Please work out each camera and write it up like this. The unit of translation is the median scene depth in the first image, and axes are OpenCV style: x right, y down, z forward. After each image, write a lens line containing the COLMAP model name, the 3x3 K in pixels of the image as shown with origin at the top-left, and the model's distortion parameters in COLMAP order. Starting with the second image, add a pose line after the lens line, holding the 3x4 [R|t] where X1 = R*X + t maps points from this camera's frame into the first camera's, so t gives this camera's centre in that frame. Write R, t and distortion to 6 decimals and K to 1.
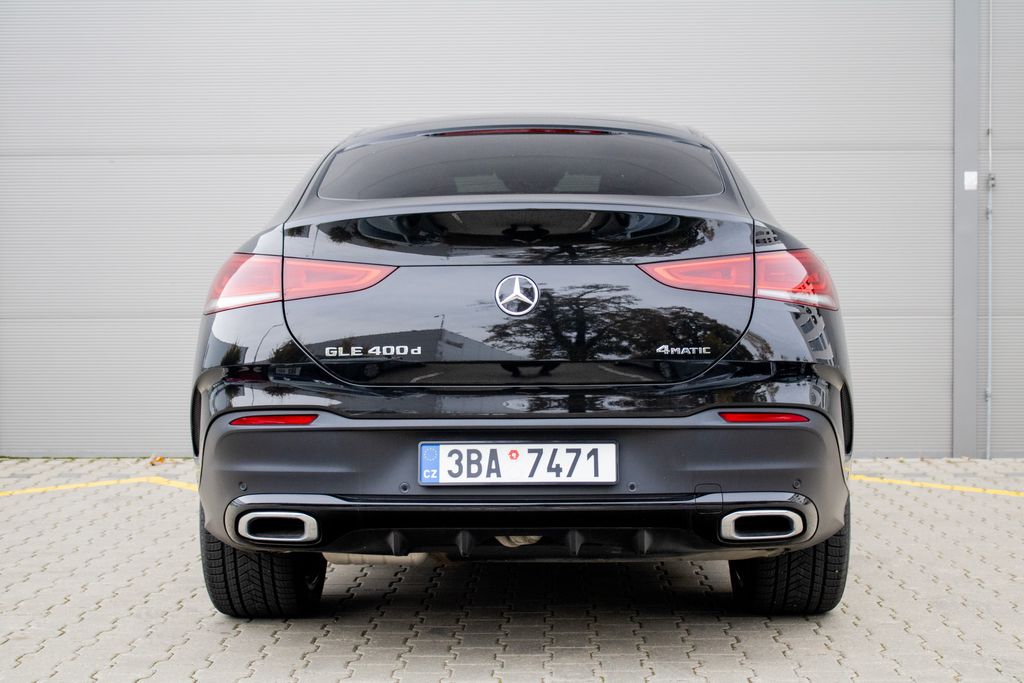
lens RADIAL K [[1488.0, 0, 534.1], [0, 1488.0, 384.8], [0, 0, 1]] dist [-0.029120, 0.000000]
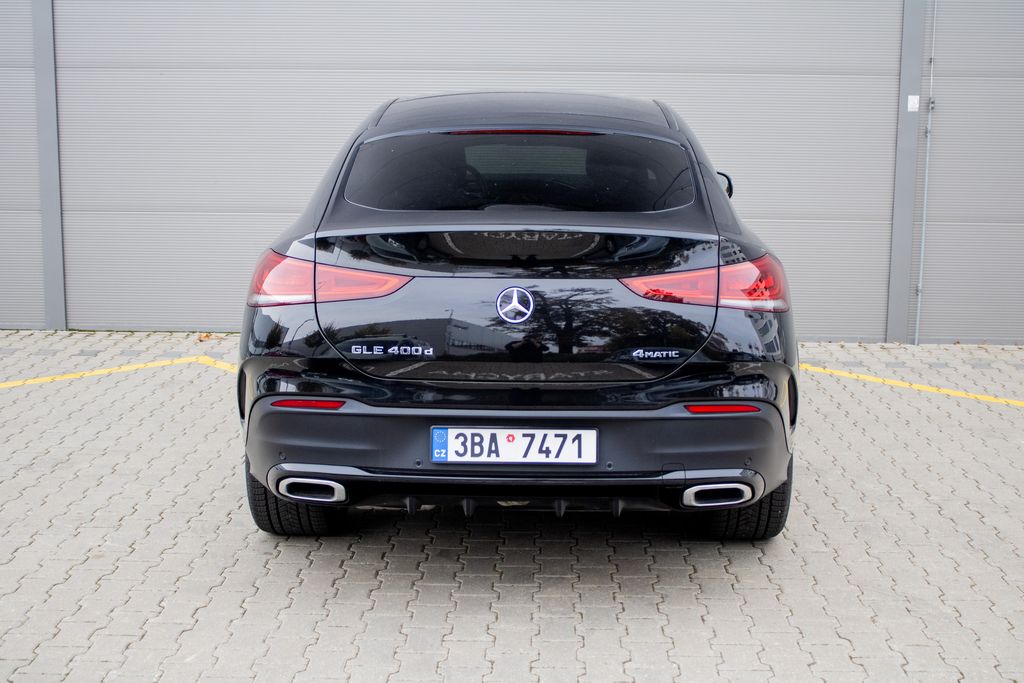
lens RADIAL K [[1292.2, 0, 530.8], [0, 1292.2, 372.9], [0, 0, 1]] dist [-0.057544, 0.000000]
pose [[0.999884, 0.014806, 0.003503, -0.001607], [-0.015137, 0.991254, 0.131095, -0.119143], [-0.001532, -0.131133, 0.991364, -0.012849]]
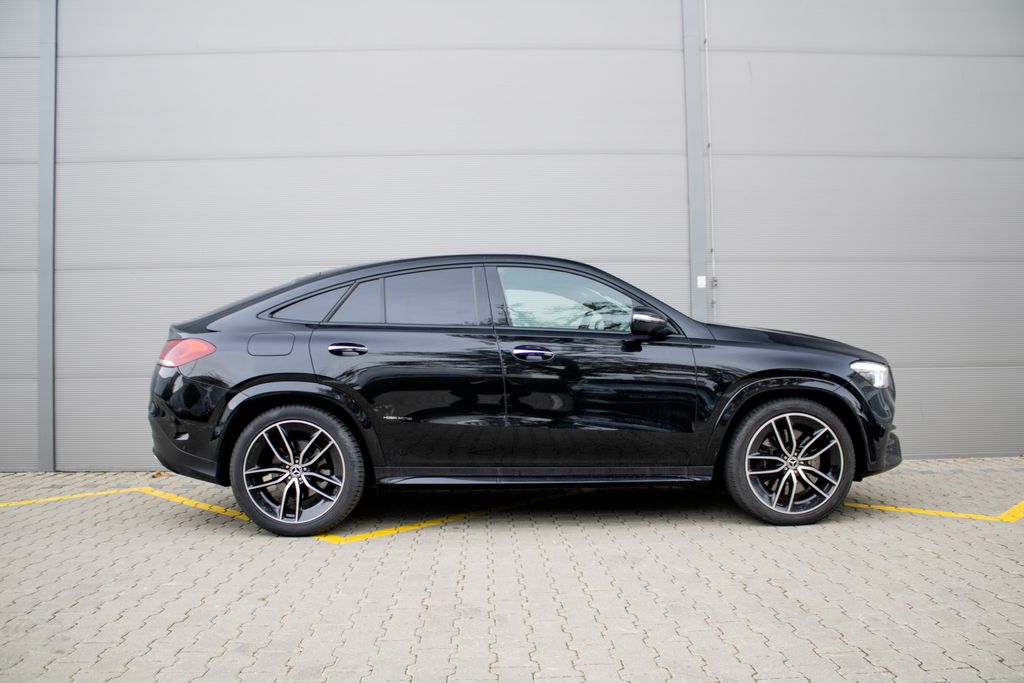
lens RADIAL K [[839.2, 0, 518.2], [0, 839.2, 366.3], [0, 0, 1]] dist [-0.155147, 0.100720]
pose [[0.998162, -0.008646, 0.059975, 0.115474], [0.011762, 0.998588, -0.051800, -0.019744], [-0.059442, 0.052411, 0.996855, 0.349373]]
